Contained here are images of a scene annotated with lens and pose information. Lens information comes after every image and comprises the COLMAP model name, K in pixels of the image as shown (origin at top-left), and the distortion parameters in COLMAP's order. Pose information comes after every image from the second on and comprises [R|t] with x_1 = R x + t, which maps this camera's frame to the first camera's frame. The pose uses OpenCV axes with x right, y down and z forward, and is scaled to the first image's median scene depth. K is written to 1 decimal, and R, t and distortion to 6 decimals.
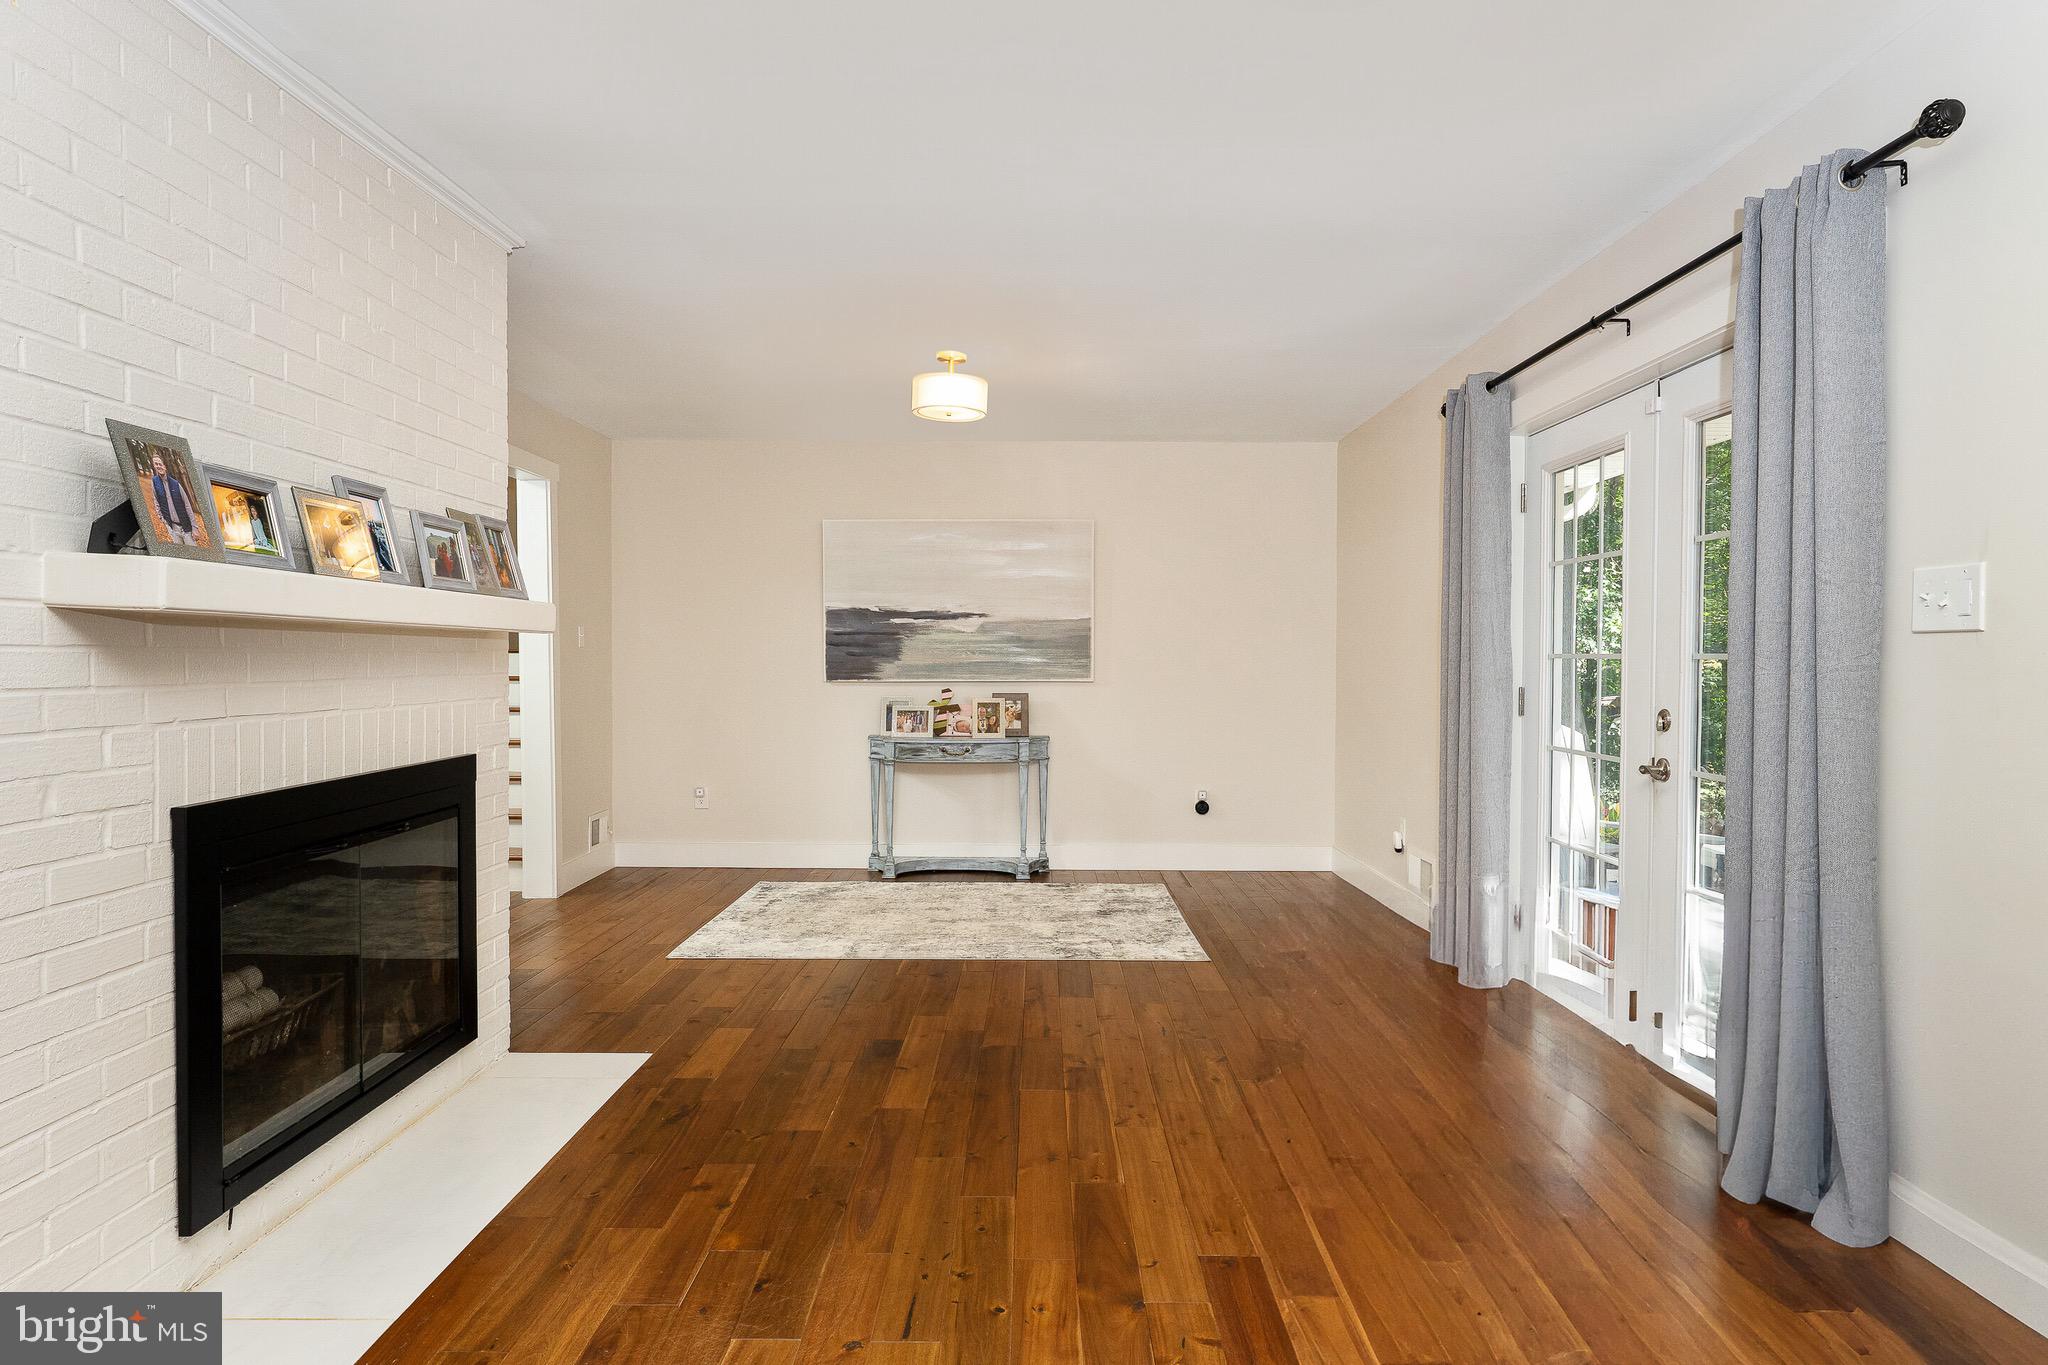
lens RADIAL K [[1170.3, 0, 1034.0], [0, 1170.3, 678.0], [0, 0, 1]] dist [0.001217, 0.000320]
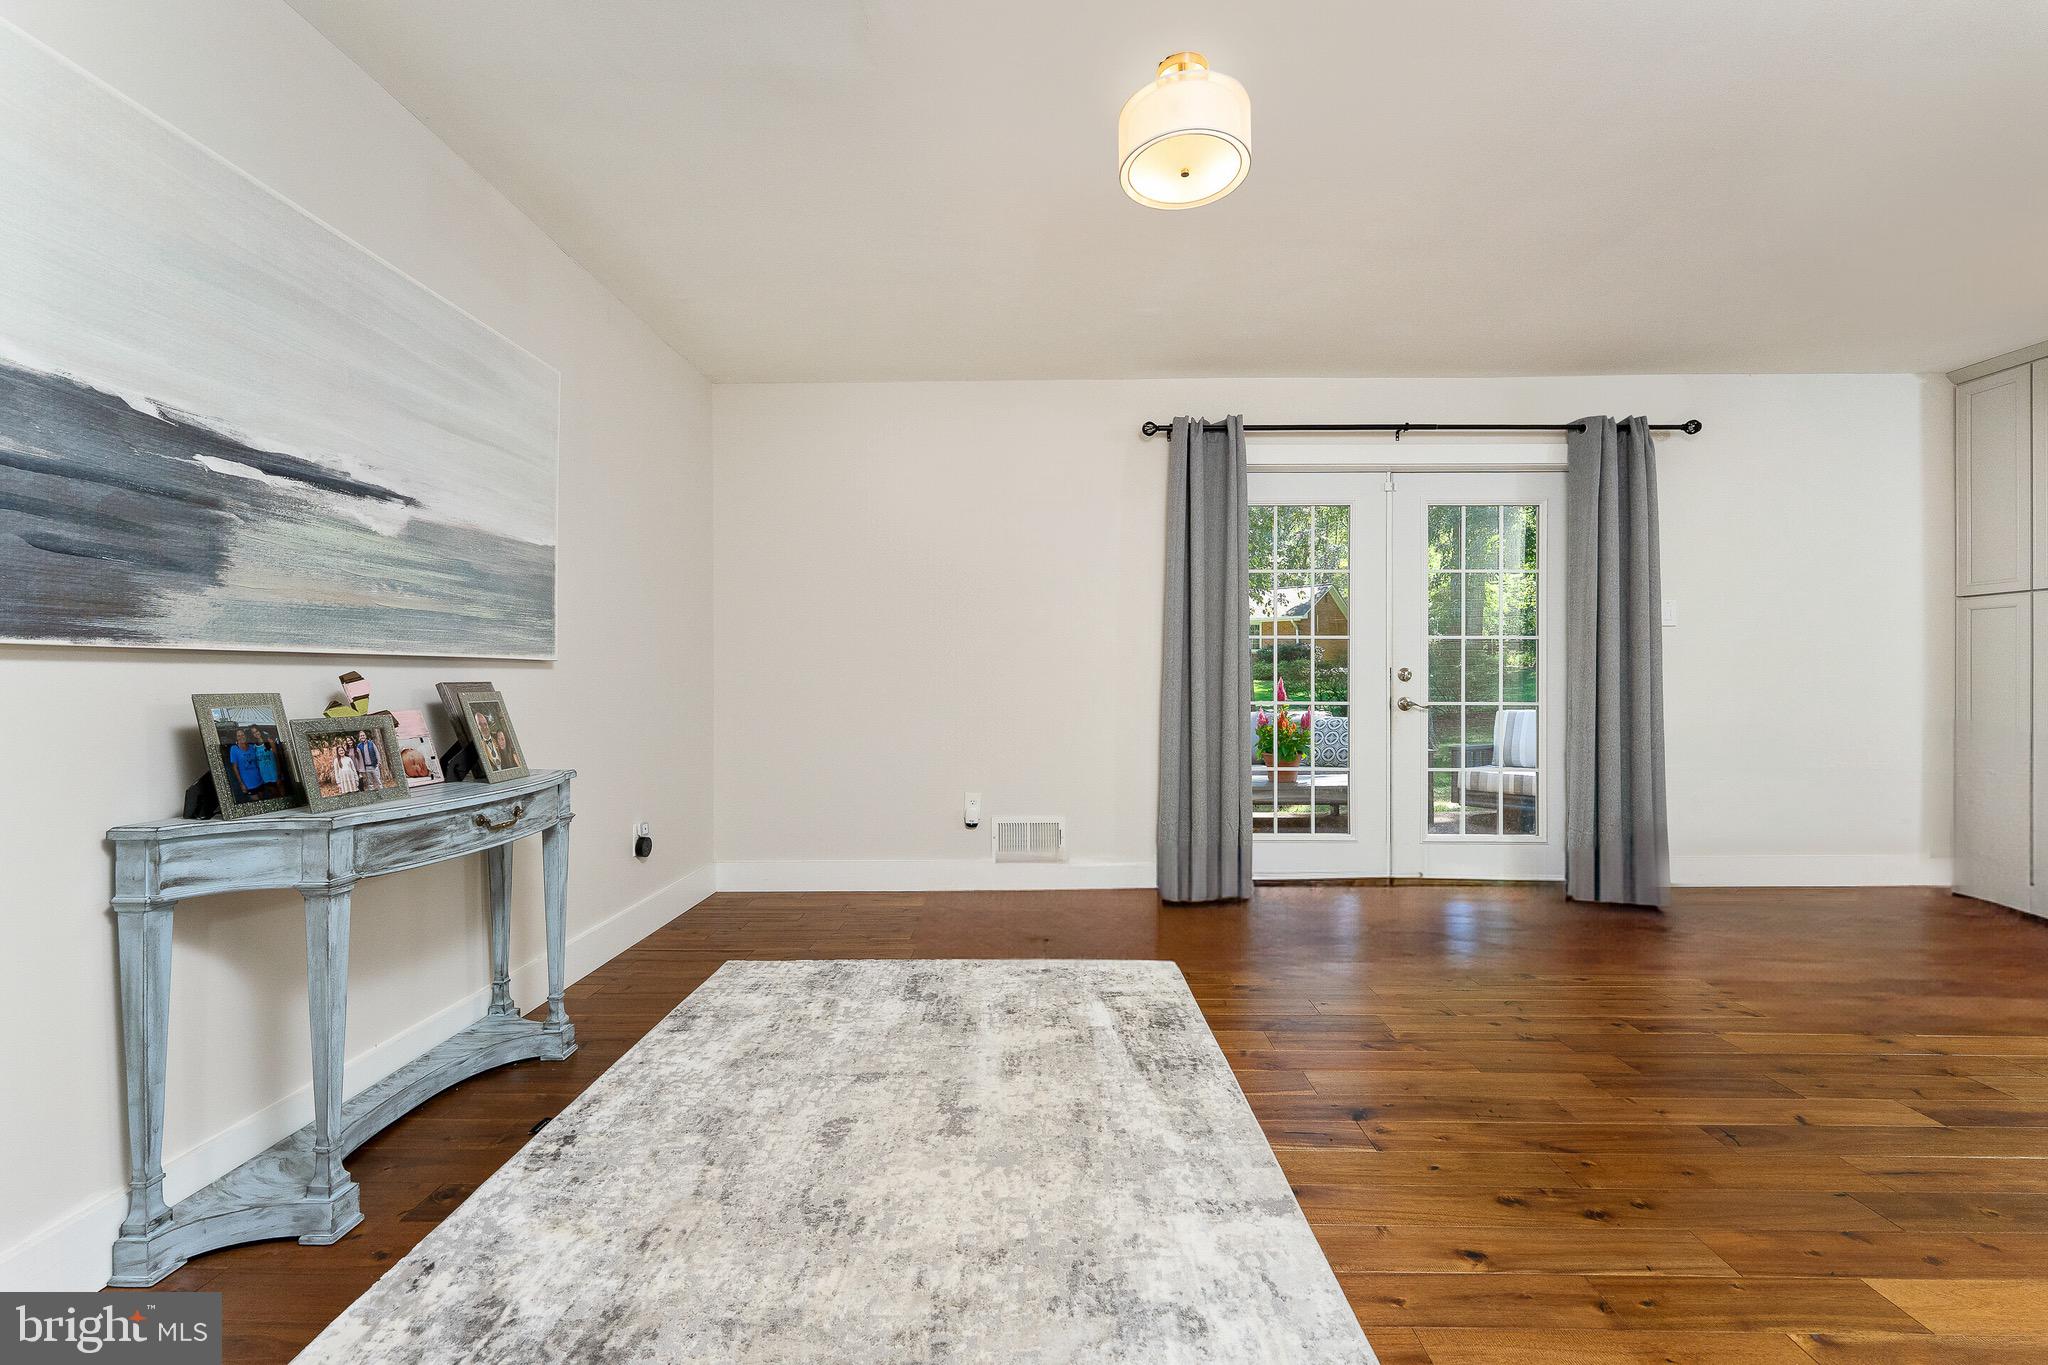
lens RADIAL K [[832.7, 0, 1035.4], [0, 832.7, 681.1], [0, 0, 1]] dist [0.002084, 0.000244]
pose [[0.017576, -0.008228, 0.999812, -0.345952], [0.017095, 0.999822, 0.007928, 0.013655], [-0.999699, 0.016952, 0.017713, 0.767866]]
